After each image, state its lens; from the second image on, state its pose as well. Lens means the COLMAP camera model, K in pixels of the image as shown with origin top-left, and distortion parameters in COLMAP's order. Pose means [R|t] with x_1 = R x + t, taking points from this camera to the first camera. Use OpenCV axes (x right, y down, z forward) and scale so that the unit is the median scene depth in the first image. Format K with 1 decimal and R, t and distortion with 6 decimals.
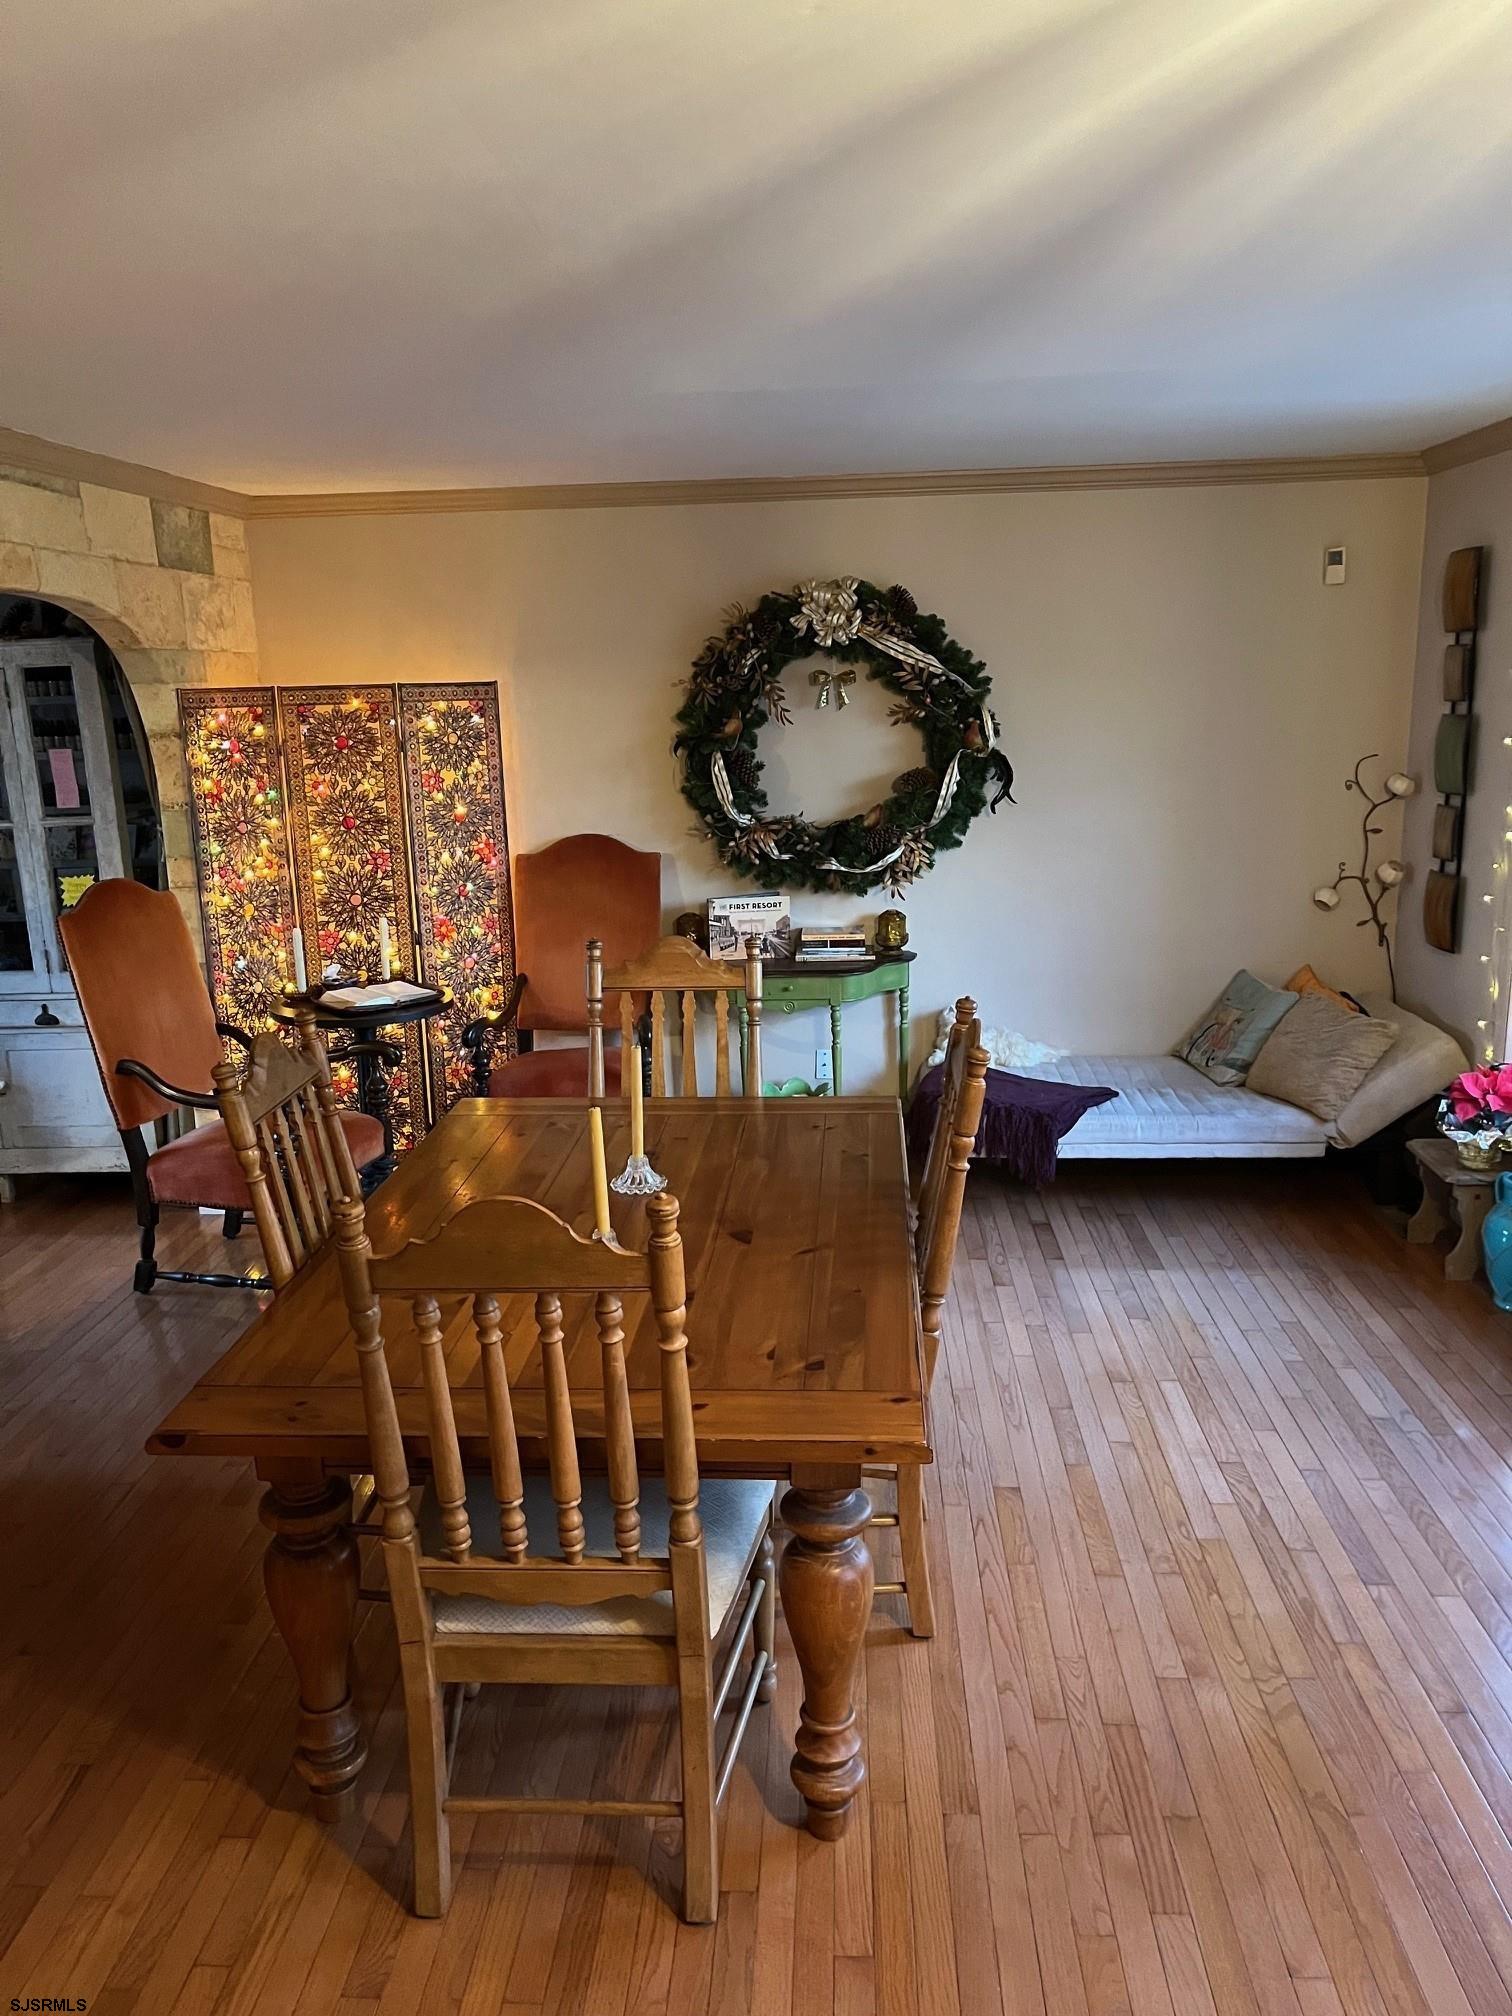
lens RADIAL K [[1546.4, 0, 731.5], [0, 1546.4, 1045.7], [0, 0, 1]] dist [0.033079, -0.018285]
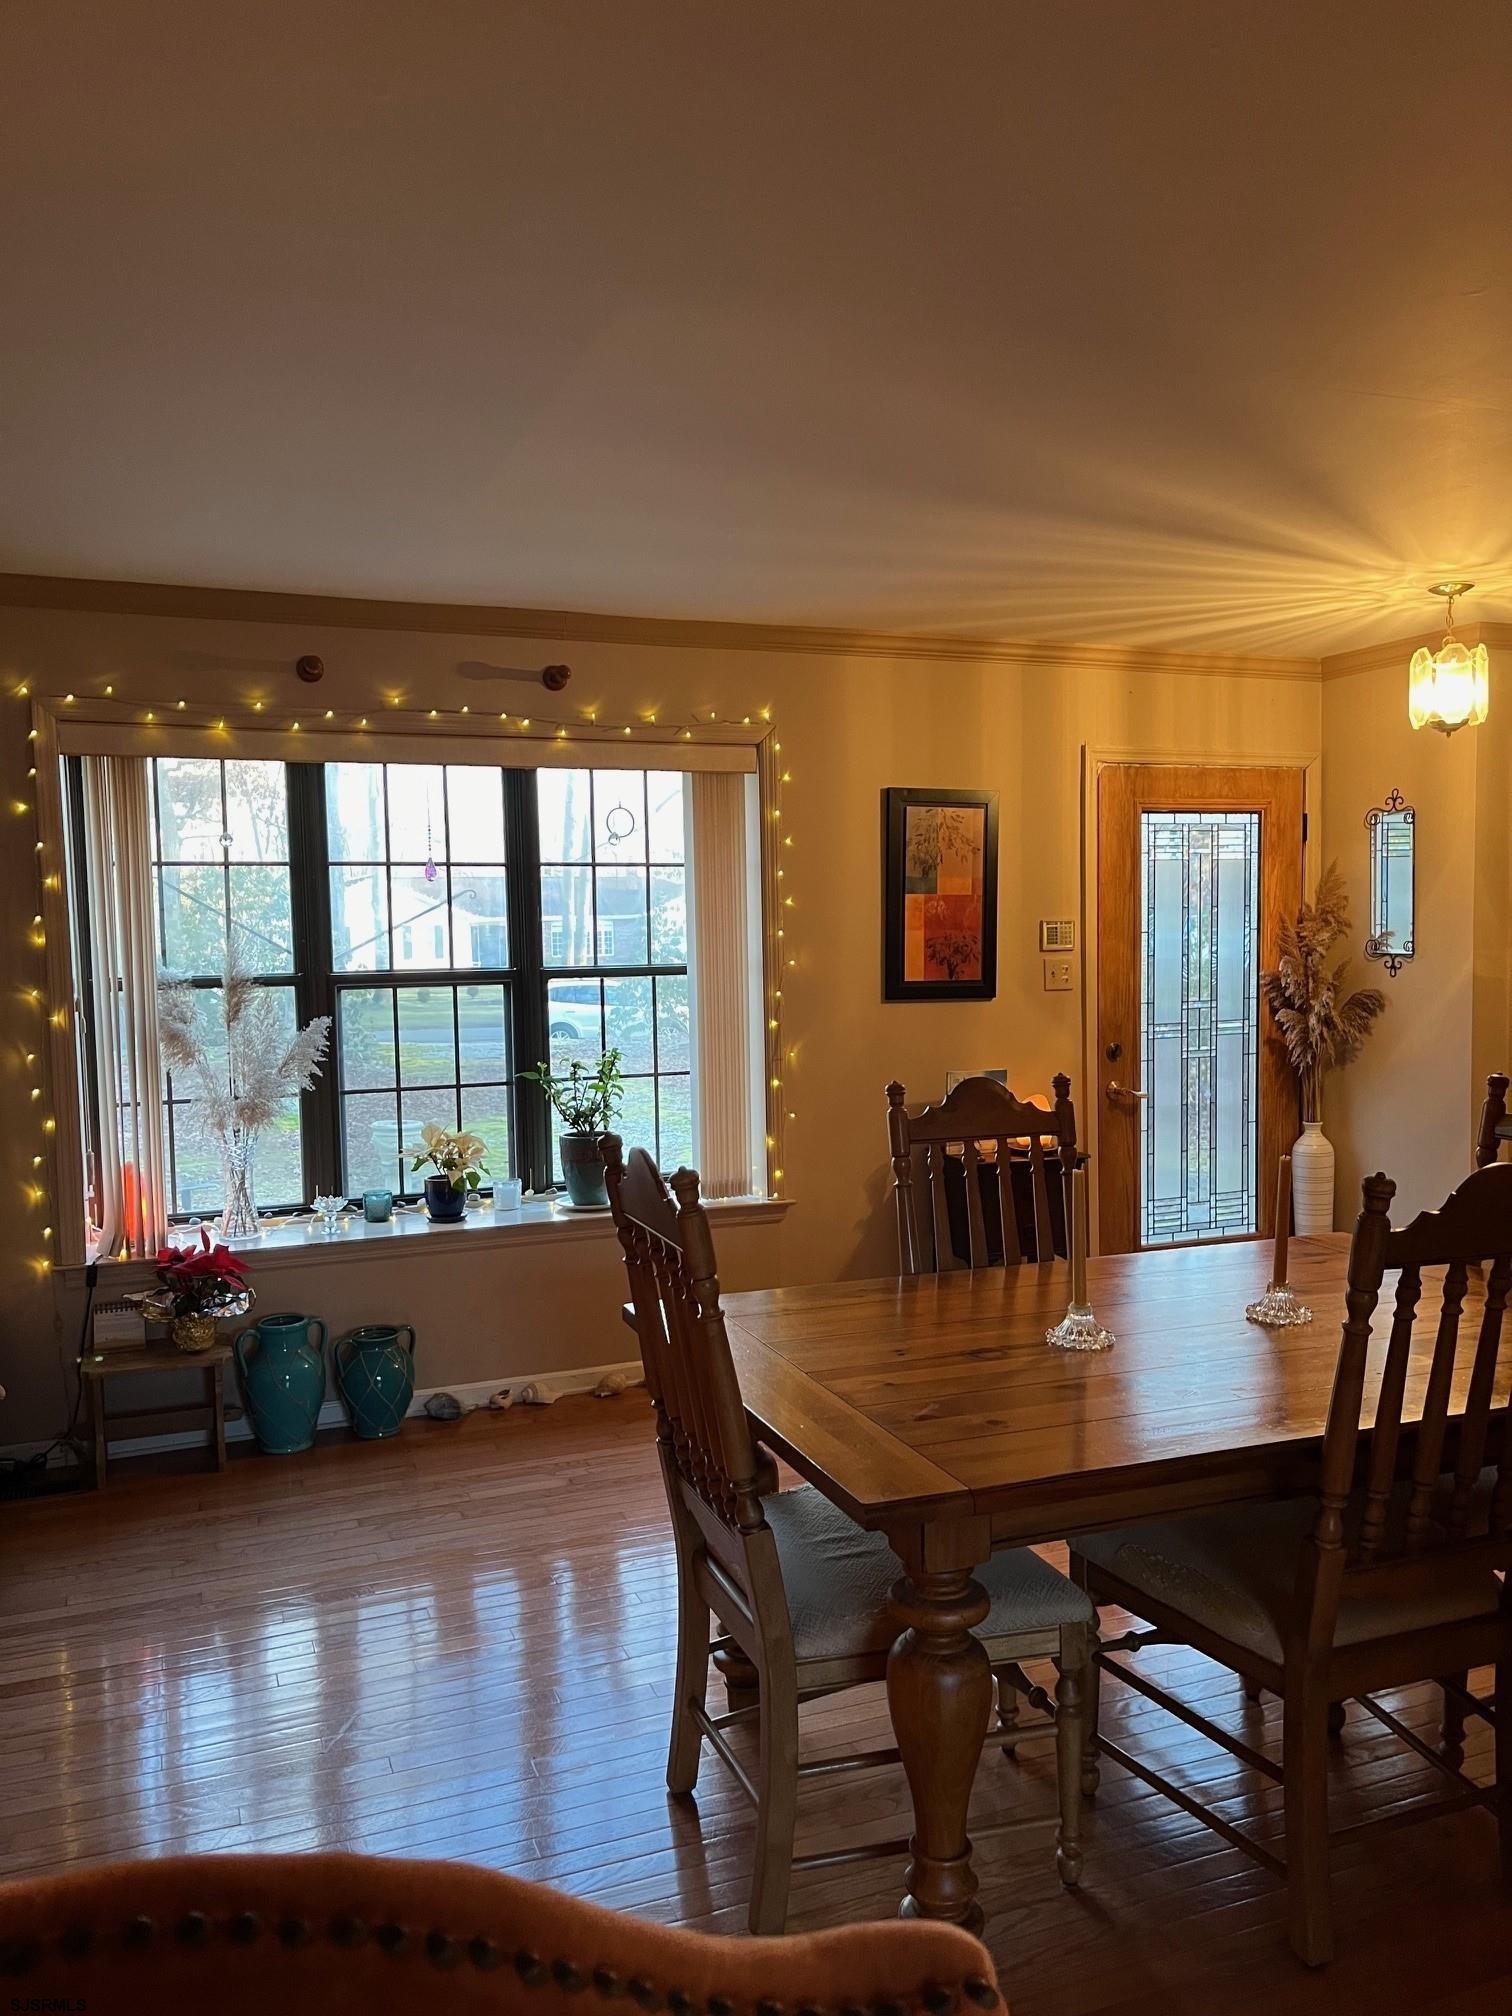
lens RADIAL K [[1546.4, 0, 777.6], [0, 1546.4, 1018.0], [0, 0, 1]] dist [0.033079, -0.018285]
pose [[-0.449047, -0.026648, 0.893110, -0.448440], [0.233806, 0.961223, 0.146236, -0.146868], [-0.862375, 0.274482, -0.425404, 0.883340]]
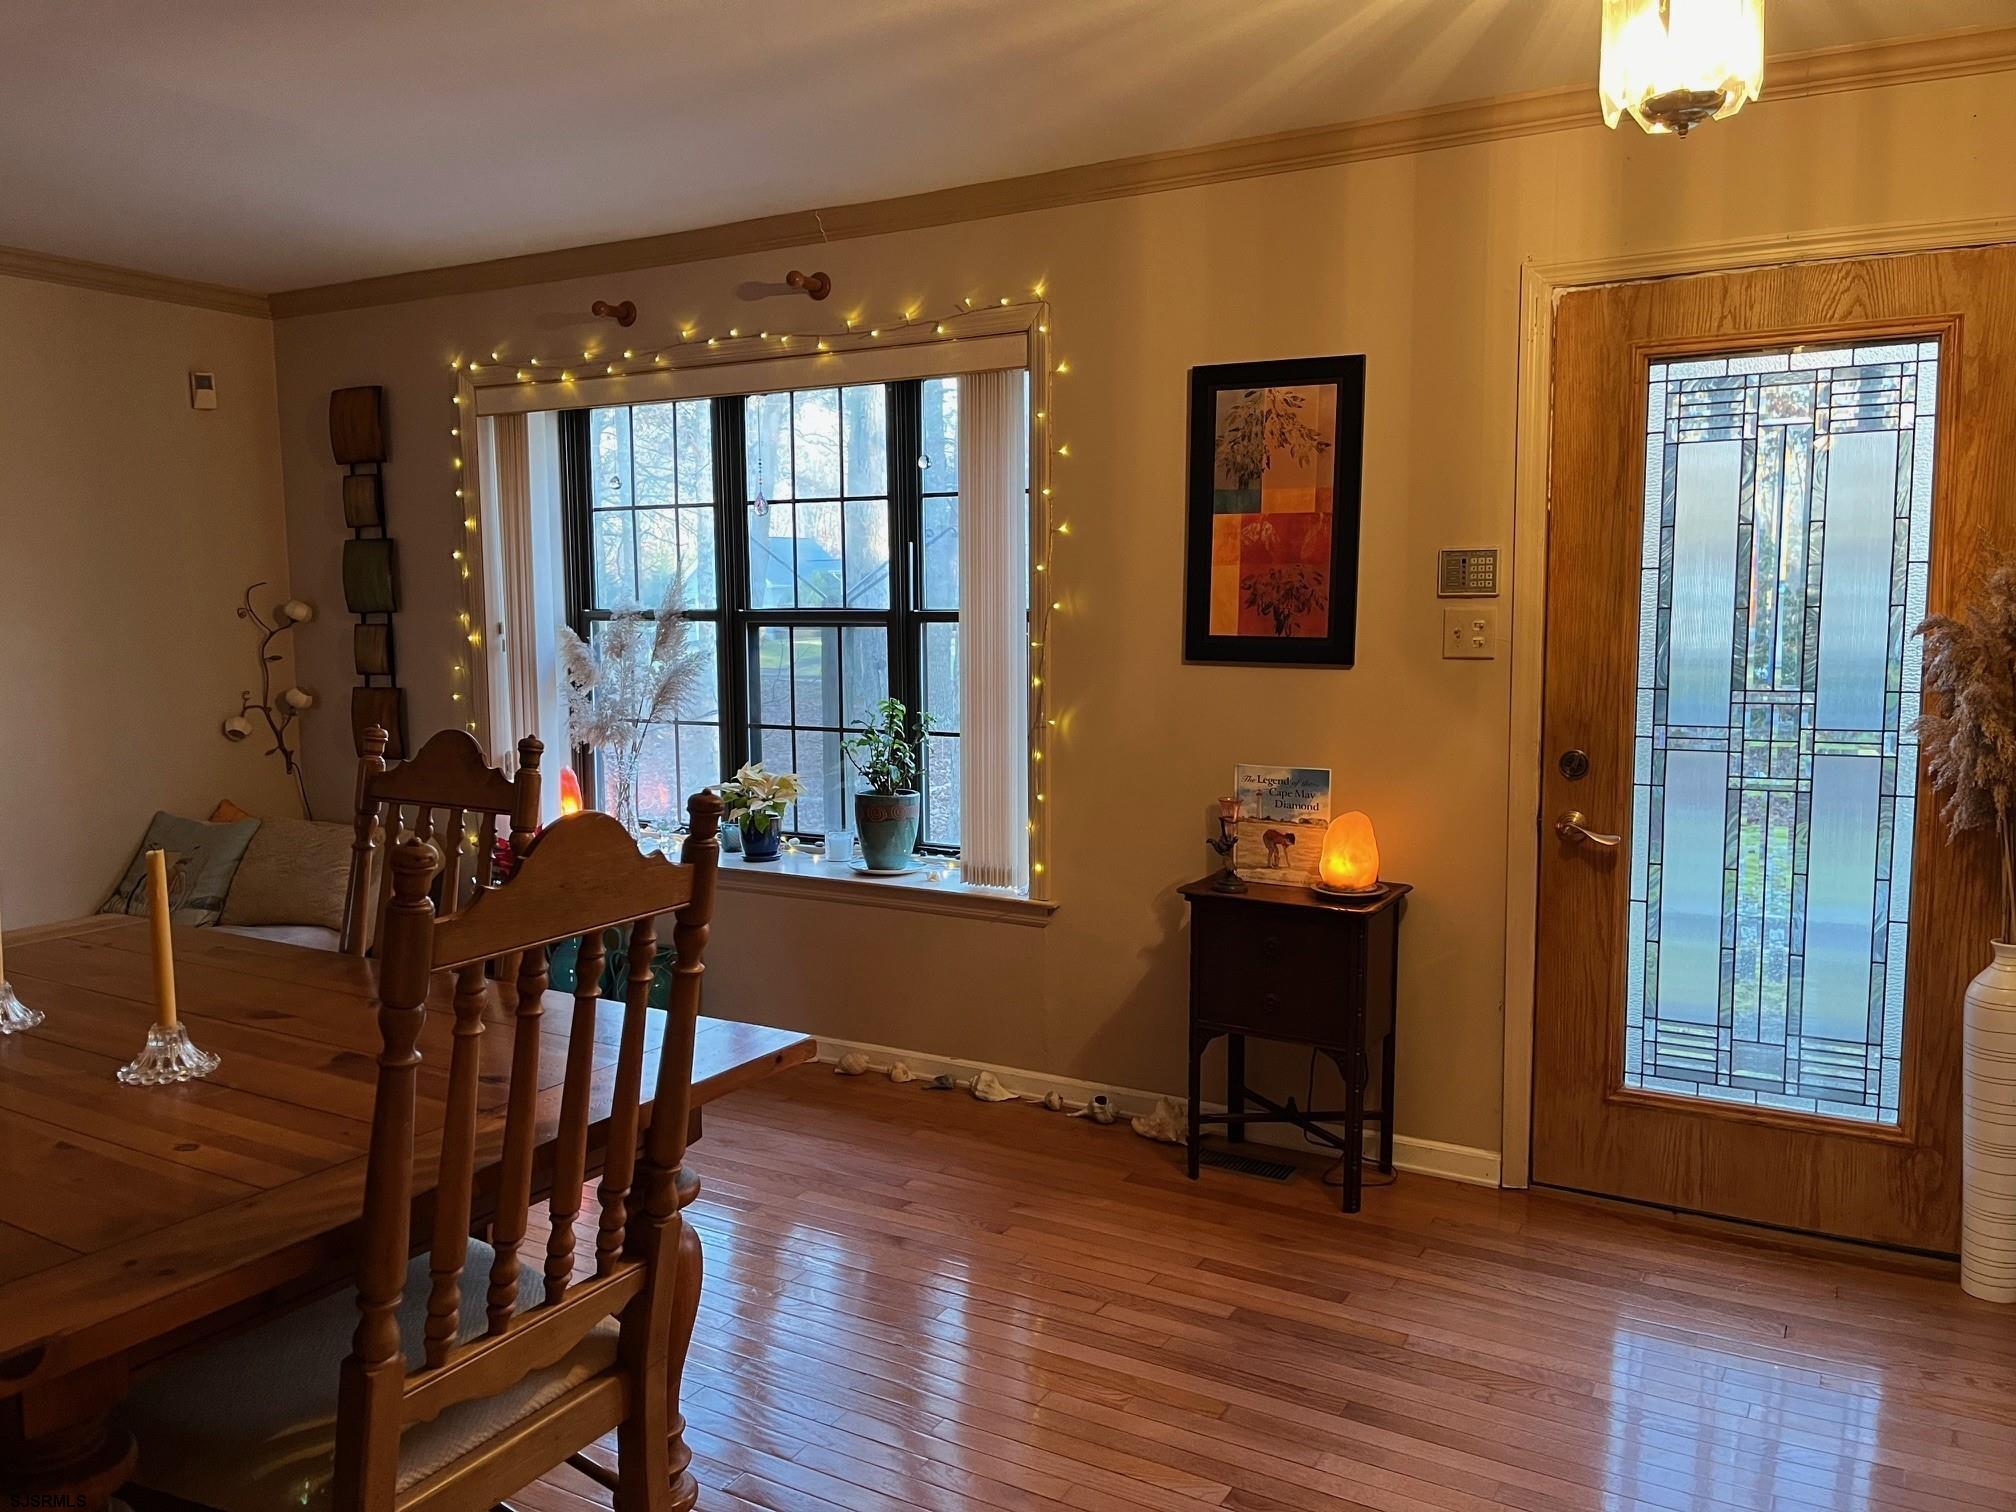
lens RADIAL K [[1546.4, 0, 1016.7], [0, 1546.4, 778.5], [0, 0, 1]] dist [0.033079, -0.018285]
pose [[0.434416, -0.072758, 0.897769, -0.293919], [0.201956, 0.979222, -0.018364, 0.054575], [-0.877779, 0.189288, 0.440083, 0.160751]]
